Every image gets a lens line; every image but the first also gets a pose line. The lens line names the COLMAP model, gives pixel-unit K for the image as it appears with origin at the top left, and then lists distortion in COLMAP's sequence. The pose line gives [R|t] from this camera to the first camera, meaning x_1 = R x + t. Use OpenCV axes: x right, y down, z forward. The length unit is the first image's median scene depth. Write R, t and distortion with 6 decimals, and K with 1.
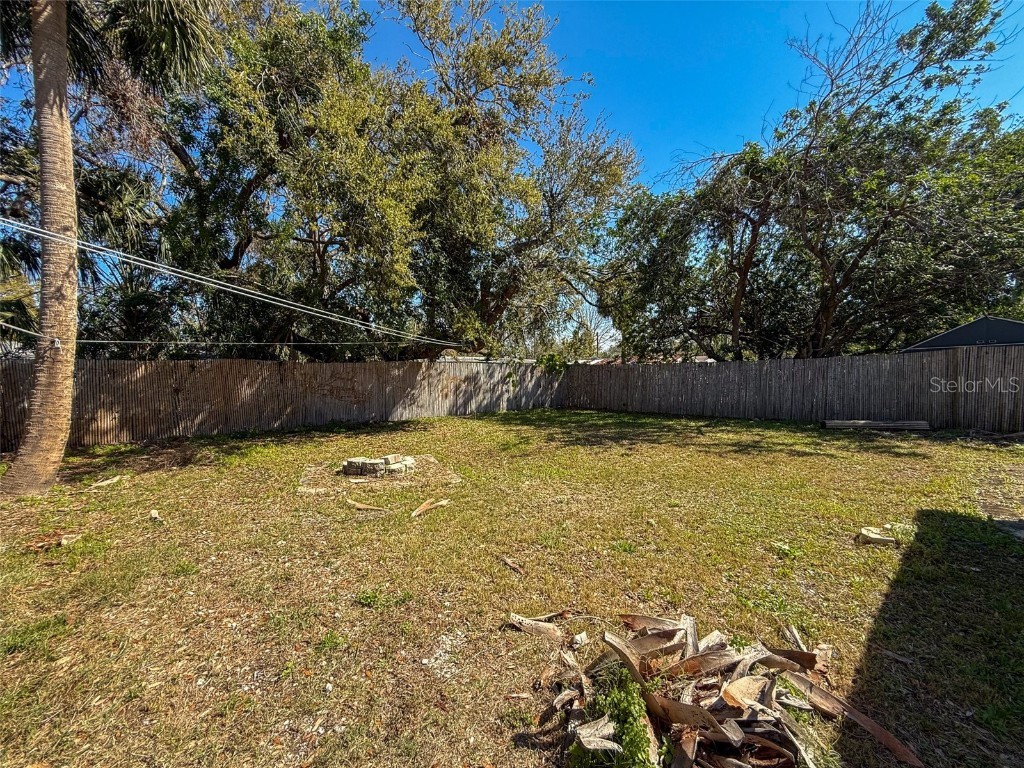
lens RADIAL K [[405.3, 0, 512.0], [0, 405.3, 379.5], [0, 0, 1]] dist [-0.000076, -0.000001]
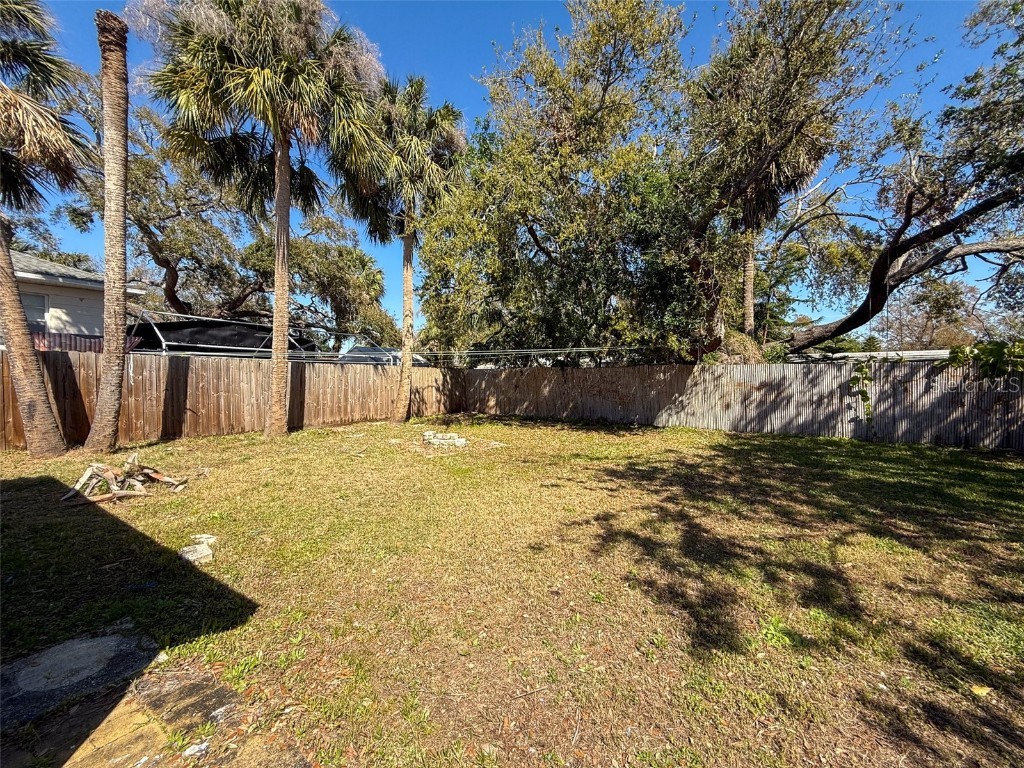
lens RADIAL K [[405.3, 0, 512.0], [0, 405.3, 380.3], [0, 0, 1]] dist [-0.000076, -0.000001]
pose [[0.305613, 0.018003, -0.951985, 0.450617], [-0.020342, 0.999716, 0.012375, -0.011070], [0.951938, 0.015583, 0.305893, 0.312419]]
